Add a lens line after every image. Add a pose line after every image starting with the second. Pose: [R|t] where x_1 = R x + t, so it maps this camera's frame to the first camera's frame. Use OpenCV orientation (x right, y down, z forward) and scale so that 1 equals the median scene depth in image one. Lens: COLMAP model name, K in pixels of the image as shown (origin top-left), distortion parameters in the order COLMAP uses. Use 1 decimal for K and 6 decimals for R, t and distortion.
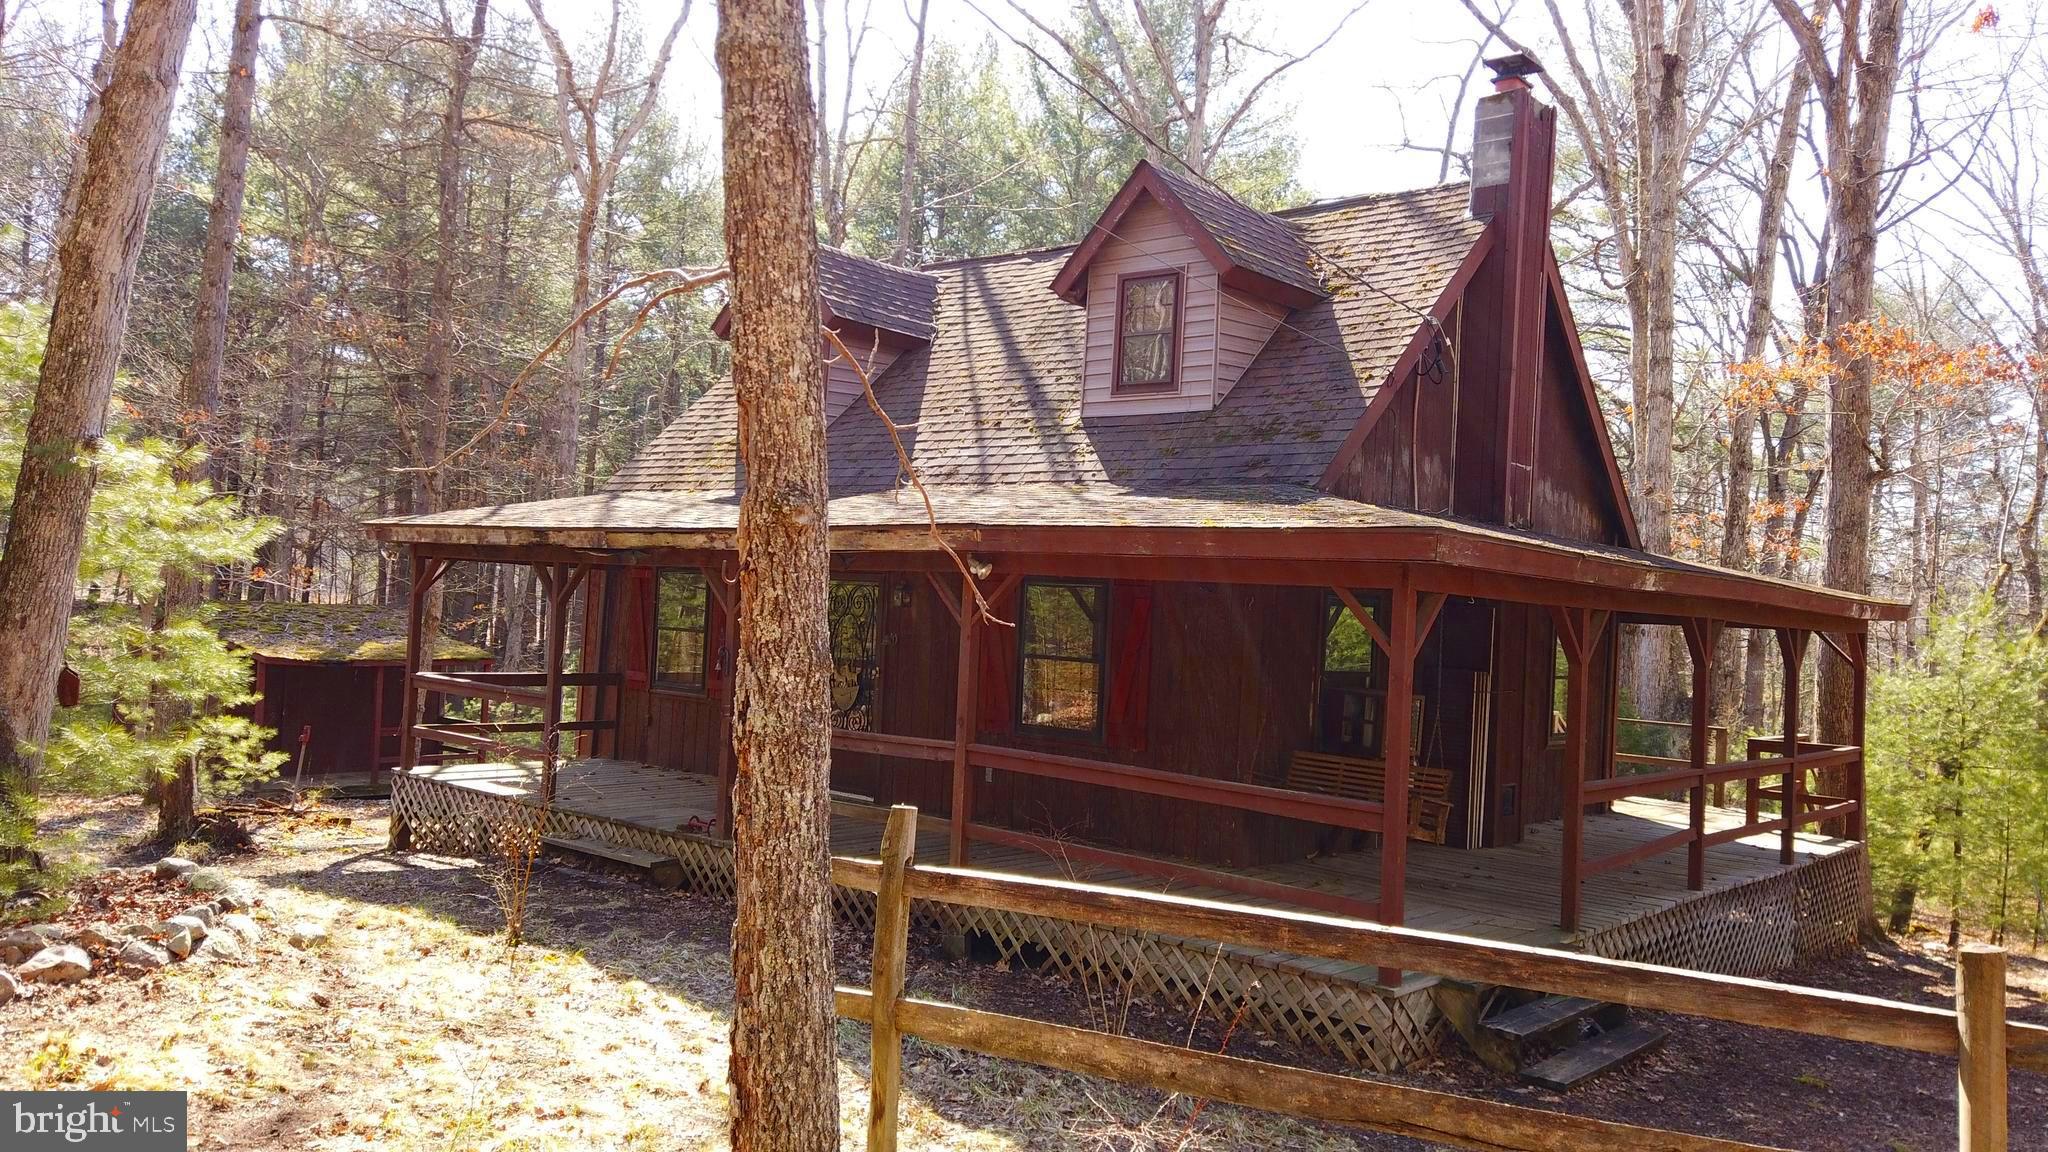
lens RADIAL K [[1525.9, 0, 1012.1], [0, 1525.9, 579.4], [0, 0, 1]] dist [0.089014, -0.089813]
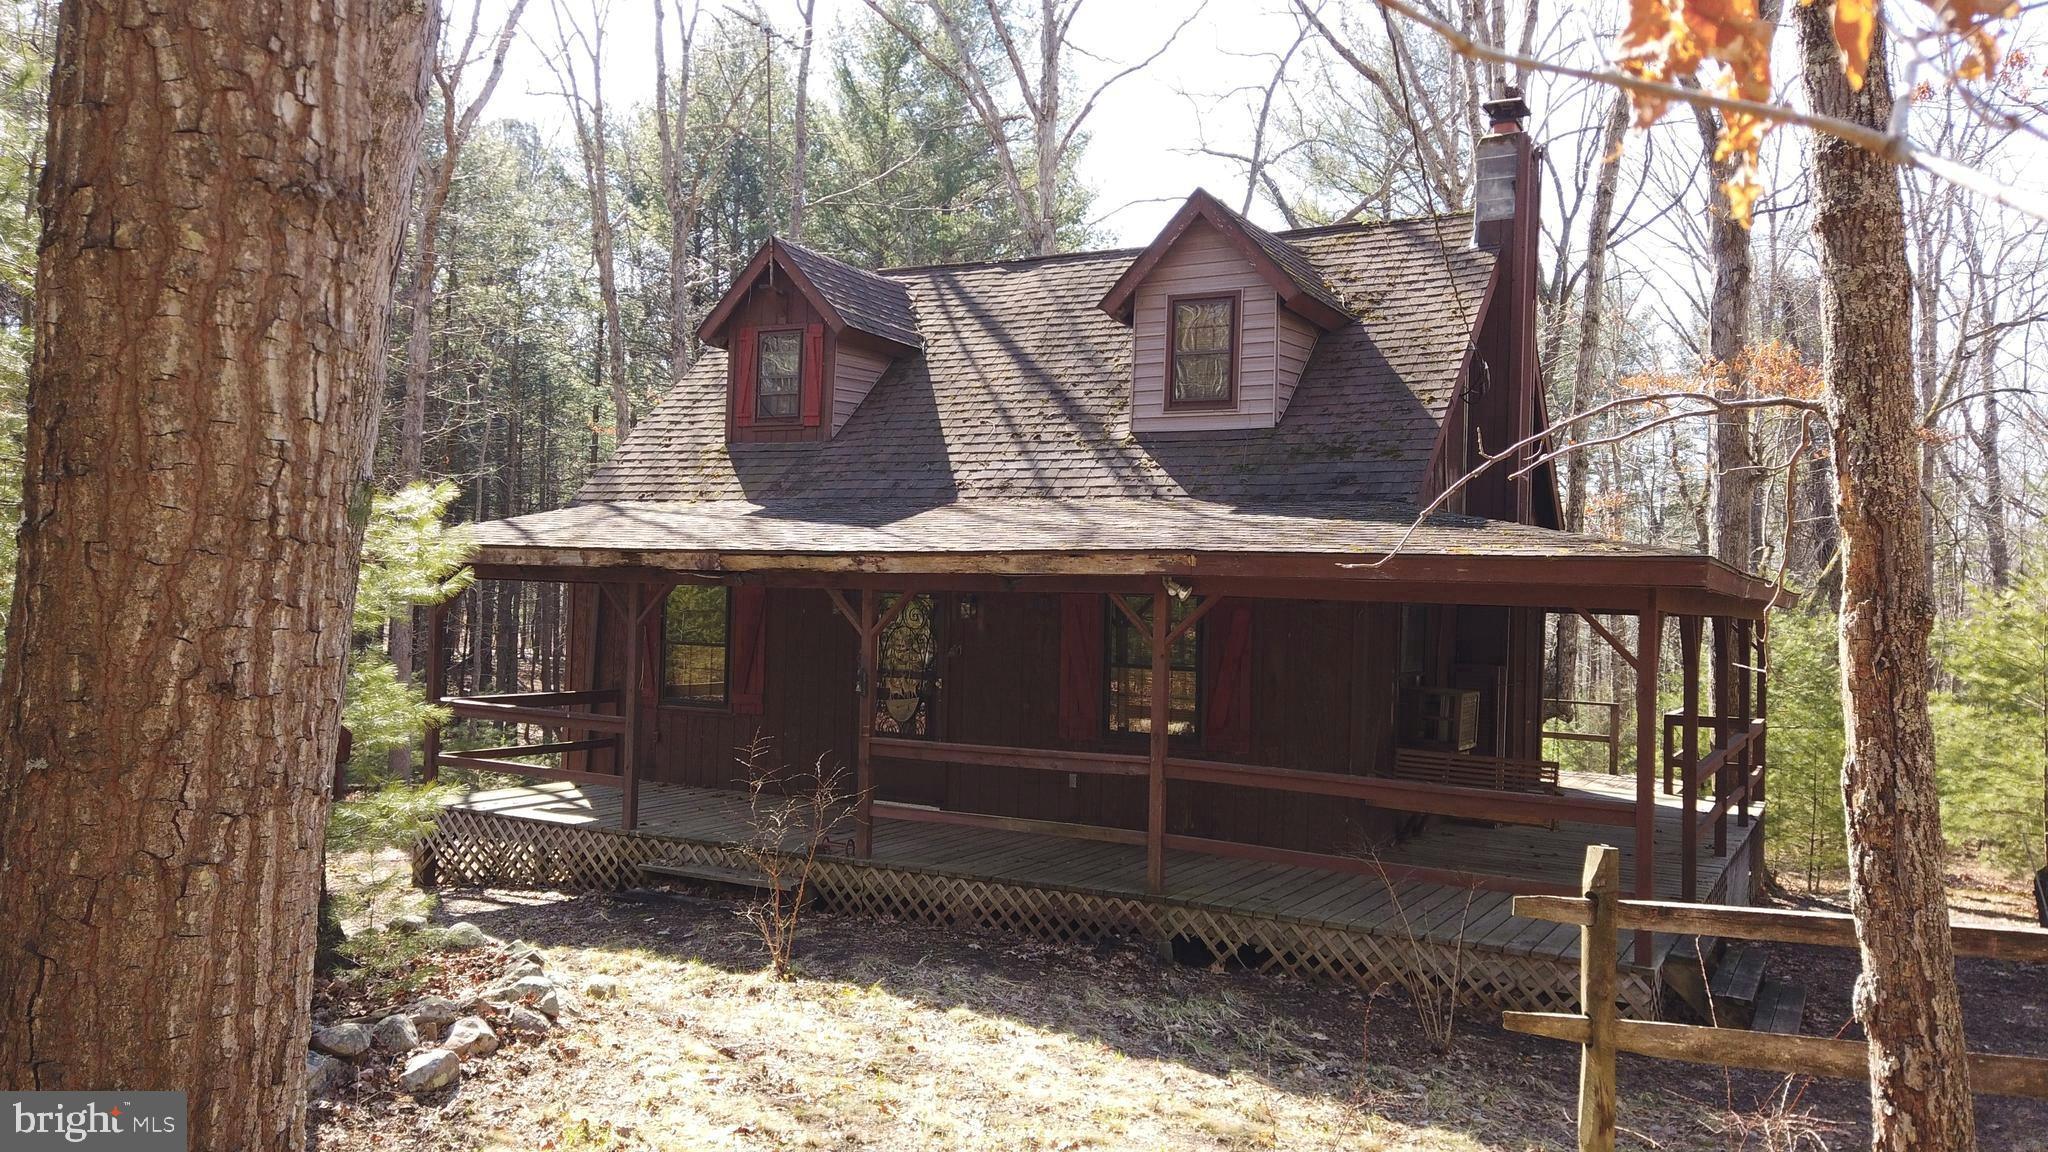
lens RADIAL K [[1525.9, 0, 1012.1], [0, 1525.9, 579.4], [0, 0, 1]] dist [0.089014, -0.089813]
pose [[0.979134, -0.019485, 0.202281, -0.257751], [0.016540, 0.999731, 0.016237, -0.025273], [-0.202543, -0.012553, 0.979193, -0.001725]]
